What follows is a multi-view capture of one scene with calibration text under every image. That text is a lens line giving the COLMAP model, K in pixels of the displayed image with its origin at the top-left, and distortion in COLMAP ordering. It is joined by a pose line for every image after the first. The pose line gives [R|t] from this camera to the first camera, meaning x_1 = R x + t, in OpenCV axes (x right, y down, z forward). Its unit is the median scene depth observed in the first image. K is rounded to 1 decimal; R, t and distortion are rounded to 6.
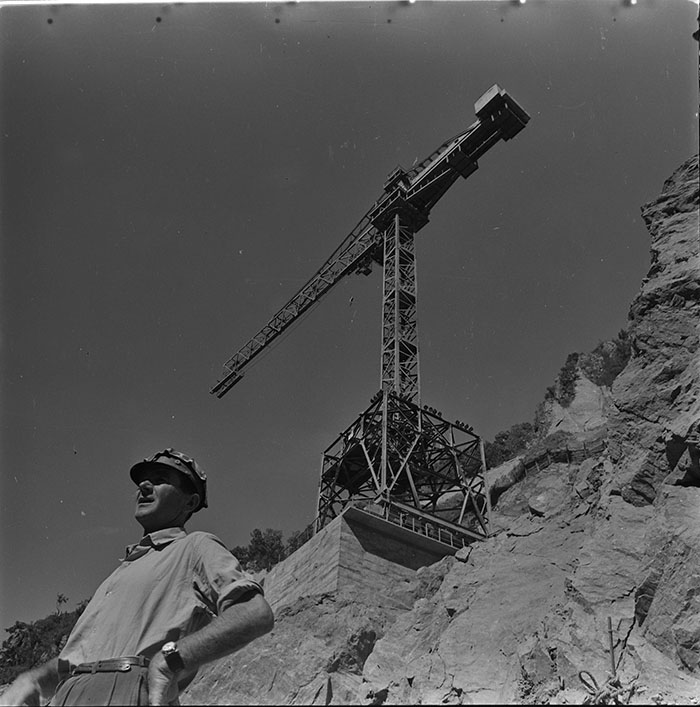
lens RADIAL K [[665.5, 0, 340.4], [0, 665.5, 354.3], [0, 0, 1]] dist [-0.059562, 0.071132]
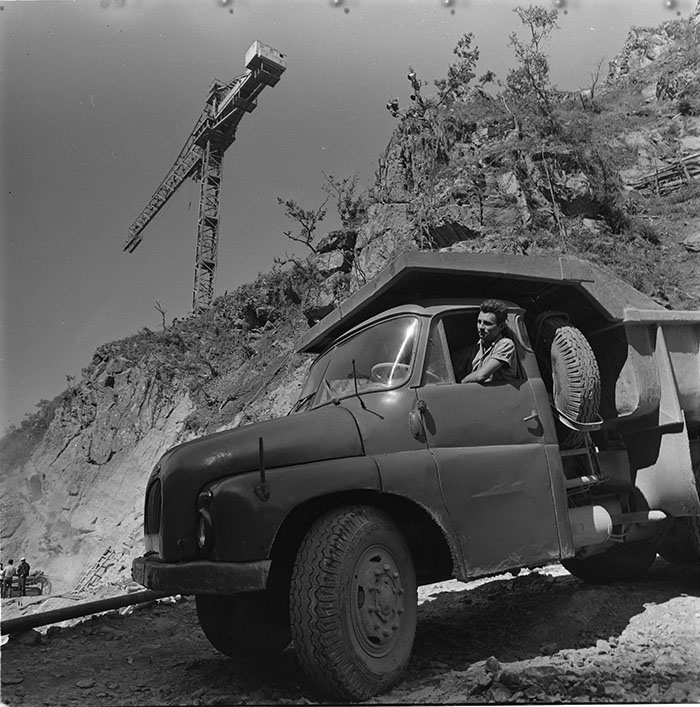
lens RADIAL K [[651.7, 0, 350.3], [0, 651.7, 373.4], [0, 0, 1]] dist [-0.016531, -0.014598]
pose [[0.995384, -0.092091, -0.027008, 0.529817], [0.094323, 0.886864, 0.452300, -0.523788], [-0.017701, -0.452760, 0.891457, -0.582954]]
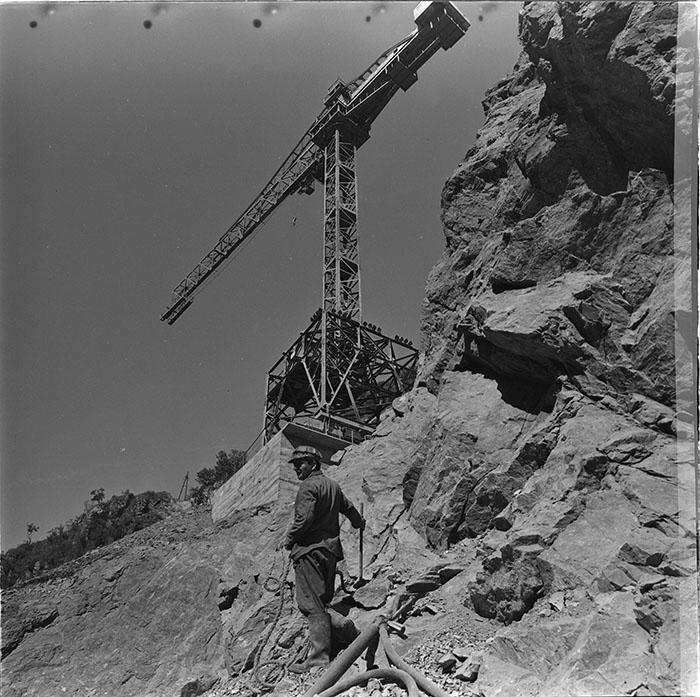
lens RADIAL K [[652.4, 0, 353.7], [0, 652.4, 367.1], [0, 0, 1]] dist [-0.070792, 0.090902]
pose [[0.996131, -0.046202, 0.074761, 0.032154], [0.035487, 0.989687, 0.138783, 0.005990], [-0.080402, -0.135593, 0.987497, 0.006184]]
